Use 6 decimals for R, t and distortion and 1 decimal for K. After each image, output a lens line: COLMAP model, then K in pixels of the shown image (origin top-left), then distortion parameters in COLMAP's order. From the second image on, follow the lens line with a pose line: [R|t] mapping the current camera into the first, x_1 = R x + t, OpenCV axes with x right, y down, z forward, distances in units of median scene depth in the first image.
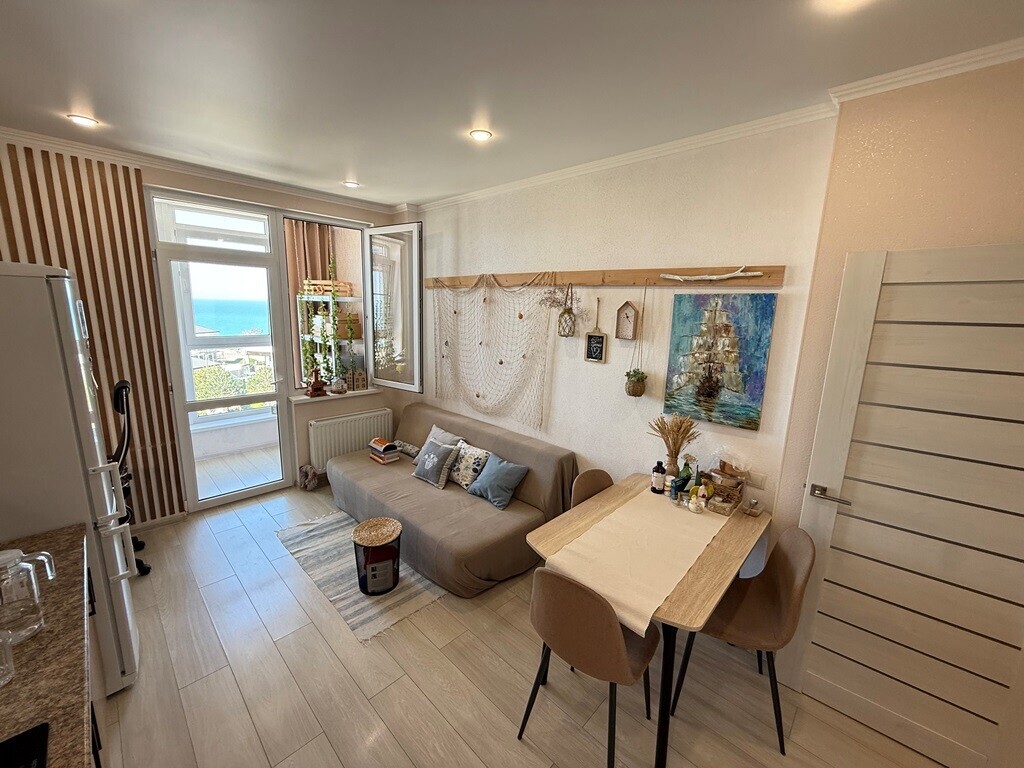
lens RADIAL K [[406.5, 0, 509.0], [0, 406.5, 383.9], [0, 0, 1]] dist [-0.001950, 0.000989]
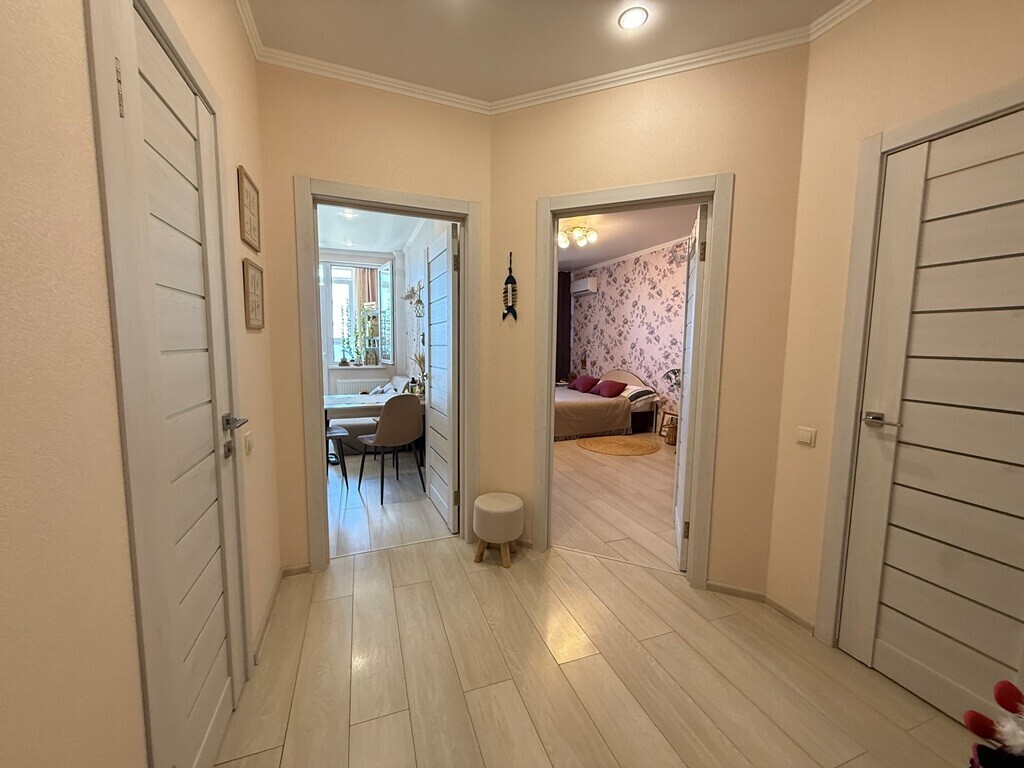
lens RADIAL K [[406.5, 0, 510.9], [0, 406.5, 381.7], [0, 0, 1]] dist [-0.001950, 0.000989]
pose [[0.906302, 0.022039, -0.422056, 1.240068], [-0.063998, 0.994280, -0.085506, 0.275386], [0.417758, 0.104505, 0.902528, -0.330538]]
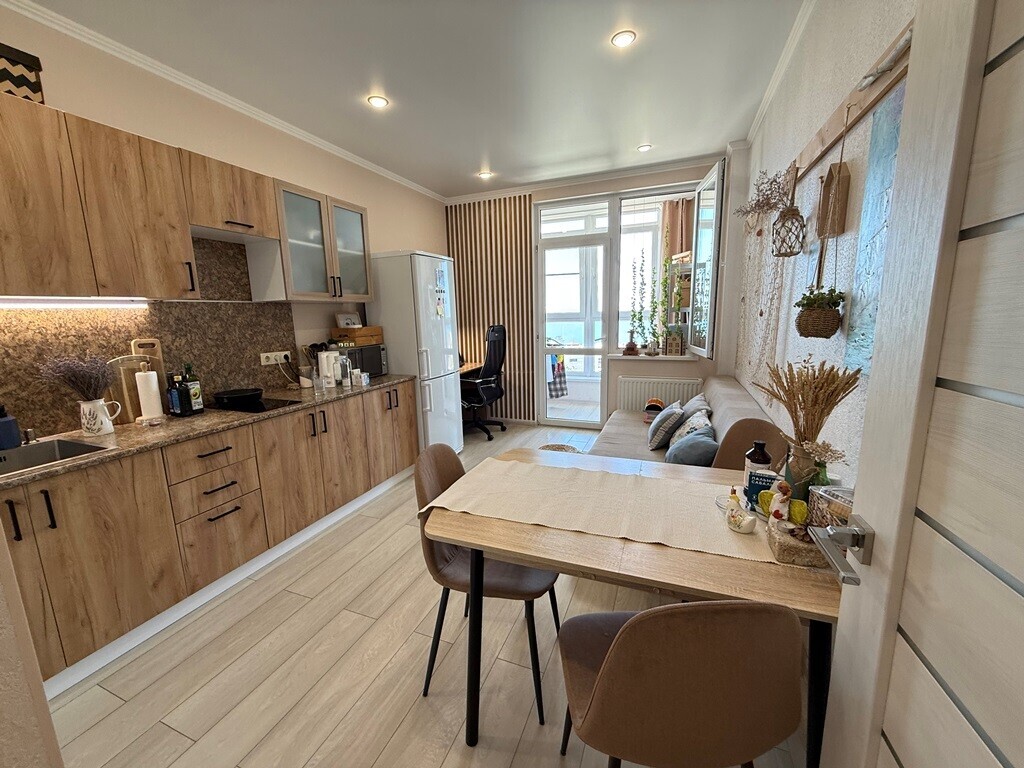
lens RADIAL K [[406.5, 0, 509.6], [0, 406.5, 383.0], [0, 0, 1]] dist [-0.001950, 0.000989]
pose [[0.373355, 0.118781, -0.920053, 0.617816], [-0.137878, 0.987859, 0.071585, 0.100159], [0.917385, 0.100129, 0.385199, 0.388821]]
